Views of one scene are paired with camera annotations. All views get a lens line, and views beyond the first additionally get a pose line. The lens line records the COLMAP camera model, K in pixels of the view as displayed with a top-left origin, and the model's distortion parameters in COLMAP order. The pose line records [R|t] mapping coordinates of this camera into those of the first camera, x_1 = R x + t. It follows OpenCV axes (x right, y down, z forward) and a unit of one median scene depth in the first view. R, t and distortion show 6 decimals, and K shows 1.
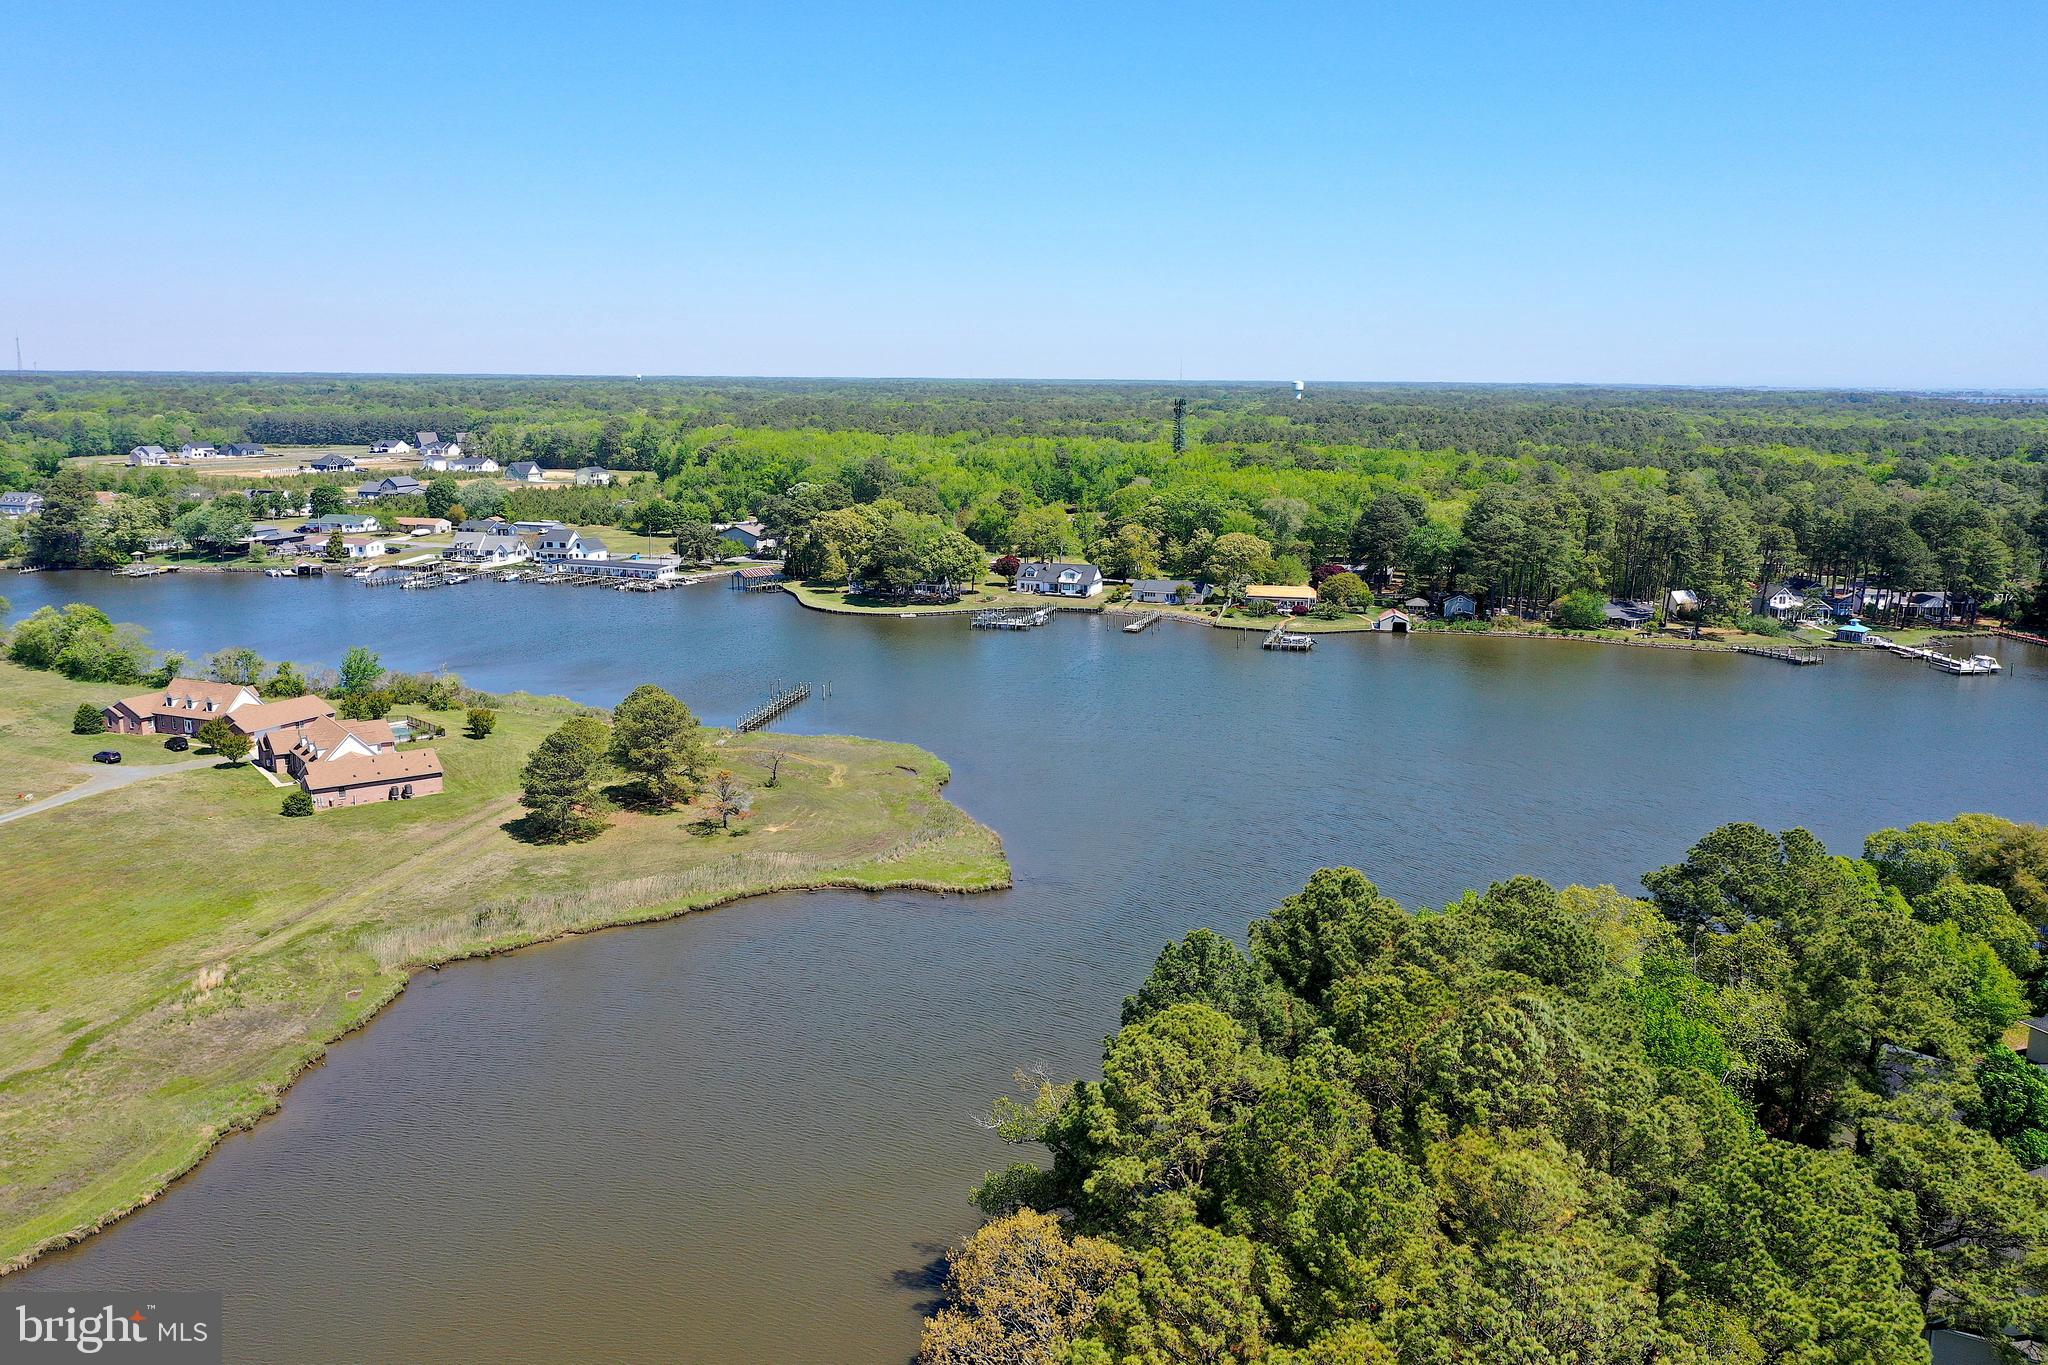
lens RADIAL K [[1624.9, 0, 1025.0], [0, 1624.9, 694.3], [0, 0, 1]] dist [0.010947, -0.008426]
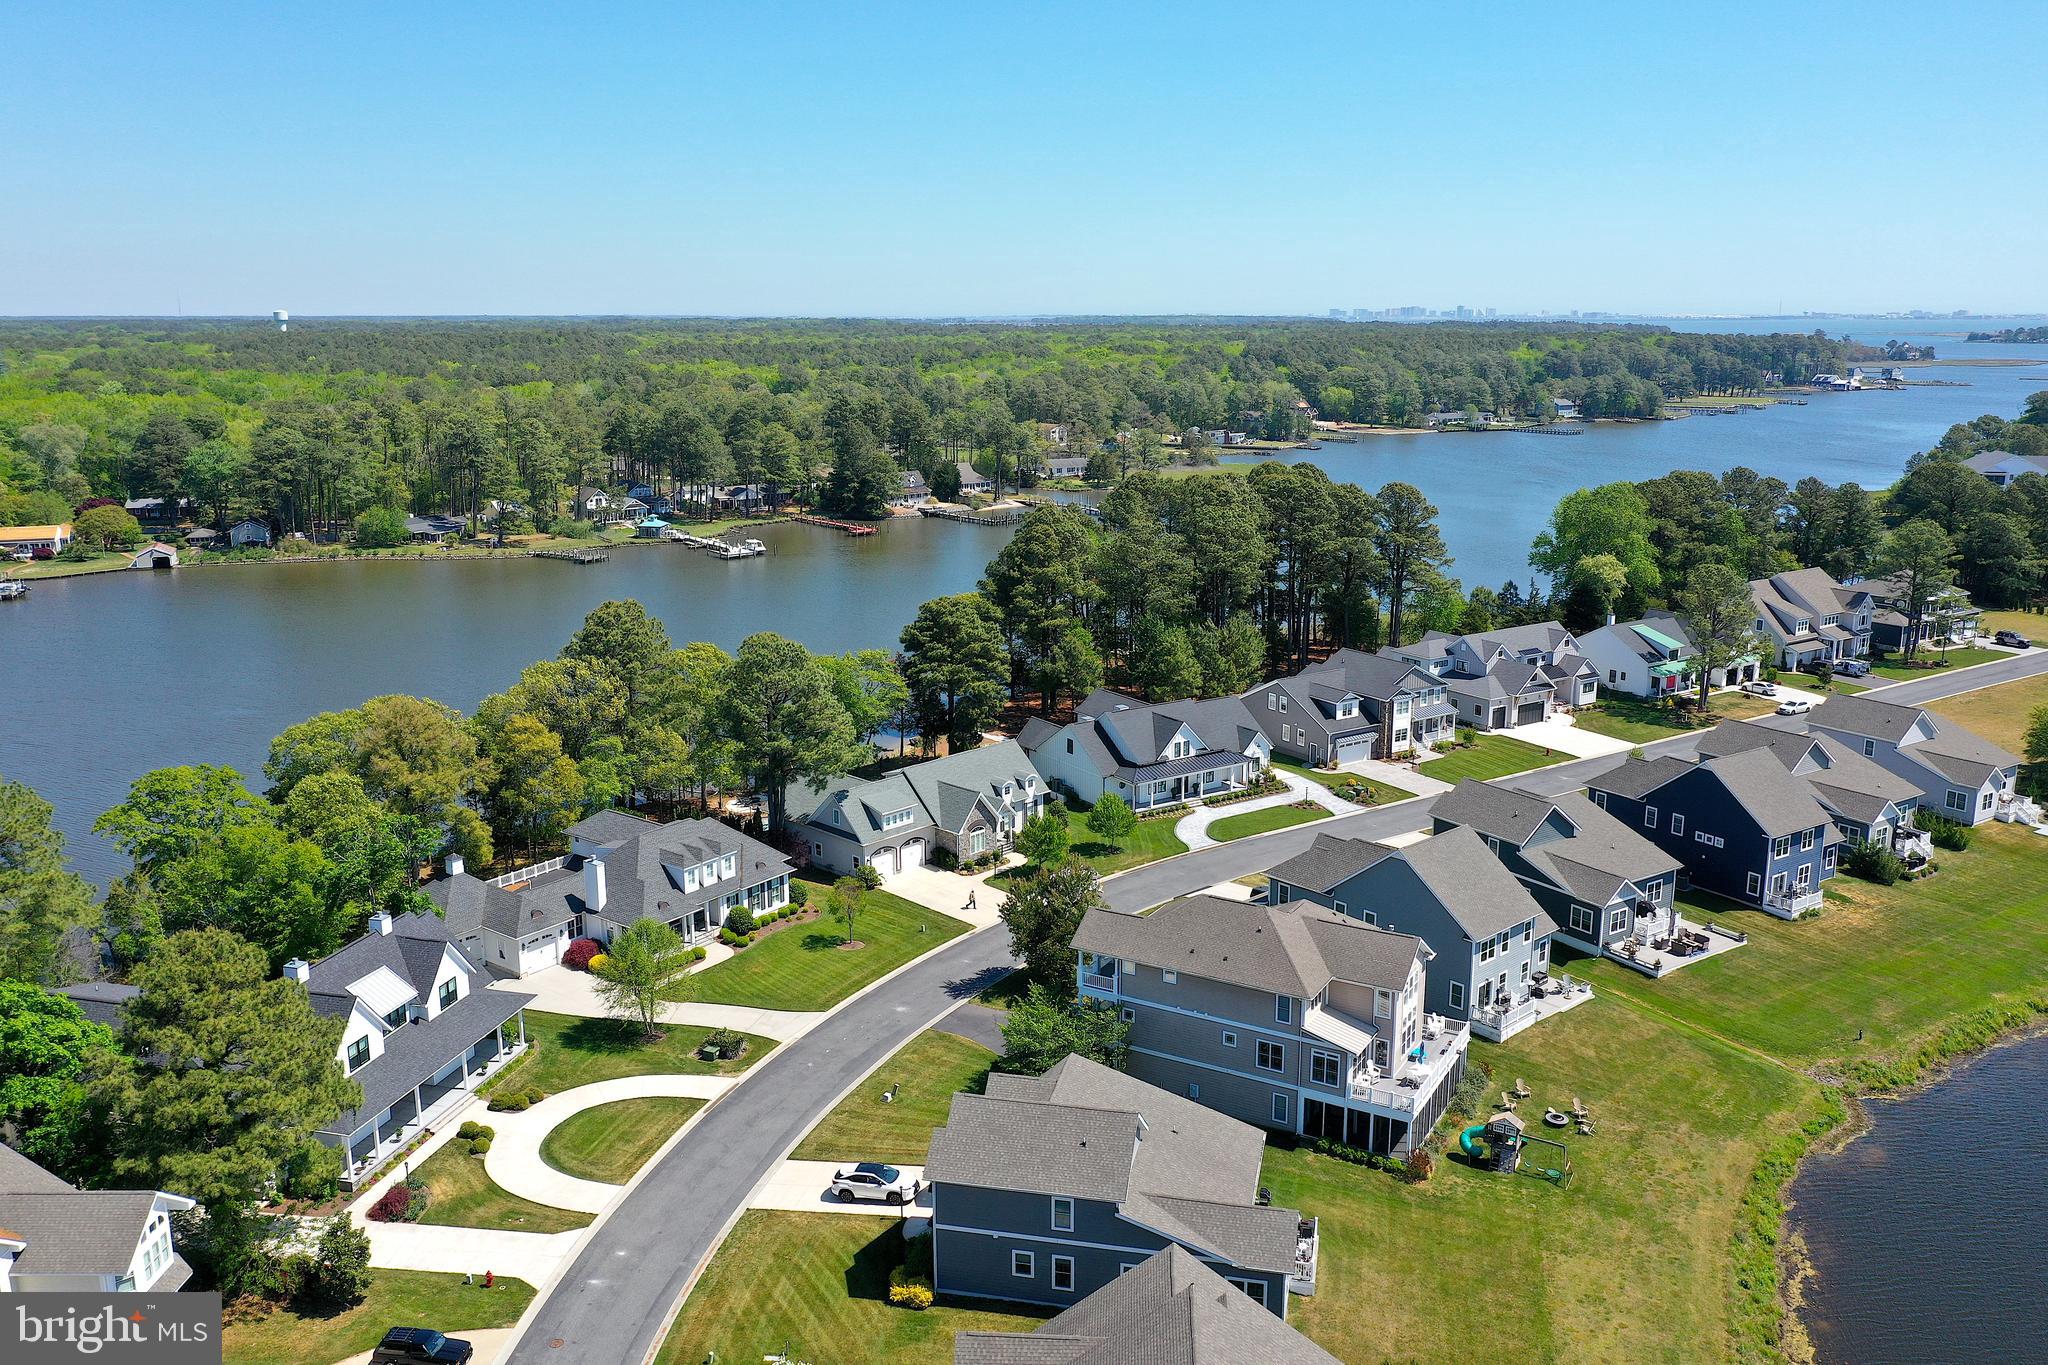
lens RADIAL K [[1624.9, 0, 1024.3], [0, 1624.9, 685.0], [0, 0, 1]] dist [0.010947, -0.008426]
pose [[0.853417, -0.127450, 0.505406, 0.172248], [0.110743, 0.991843, 0.063118, 0.019882], [-0.509328, 0.002104, 0.860570, 0.008310]]
